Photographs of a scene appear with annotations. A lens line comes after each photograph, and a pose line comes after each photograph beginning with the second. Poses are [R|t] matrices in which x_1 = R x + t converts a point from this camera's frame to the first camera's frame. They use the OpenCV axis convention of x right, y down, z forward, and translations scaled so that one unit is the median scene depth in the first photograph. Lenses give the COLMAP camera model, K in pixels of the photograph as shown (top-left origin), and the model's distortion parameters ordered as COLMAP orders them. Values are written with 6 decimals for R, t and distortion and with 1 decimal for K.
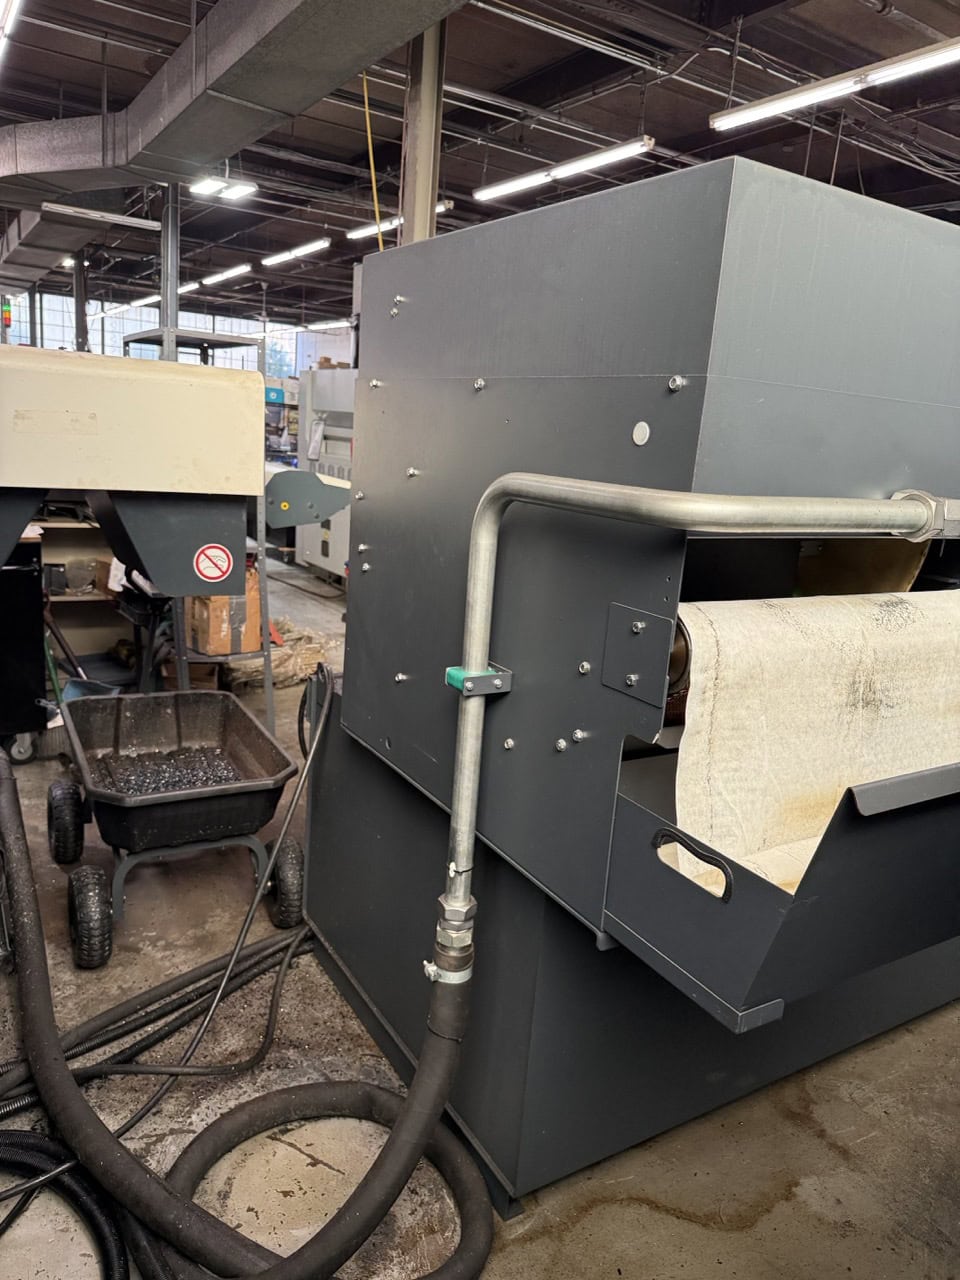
lens RADIAL K [[897.4, 0, 485.7], [0, 897.4, 641.7], [0, 0, 1]] dist [0.056646, -0.086746]
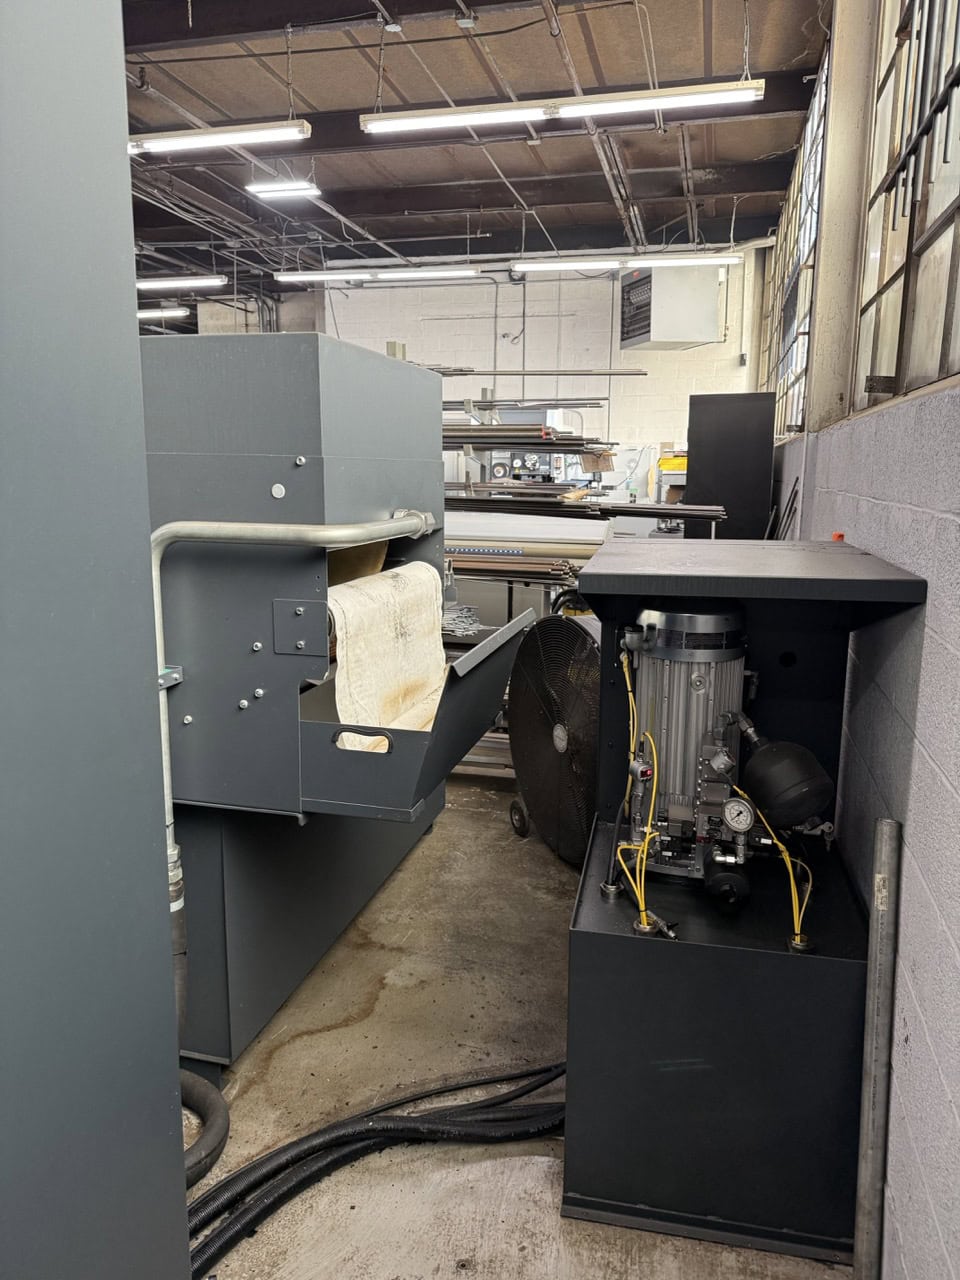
lens RADIAL K [[897.4, 0, 485.7], [0, 897.4, 641.7], [0, 0, 1]] dist [0.056646, -0.086746]
pose [[0.720495, -0.198455, 0.664457, -0.509315], [0.202273, 0.976652, 0.072366, -0.008645], [-0.663304, 0.082262, 0.743815, -0.311529]]
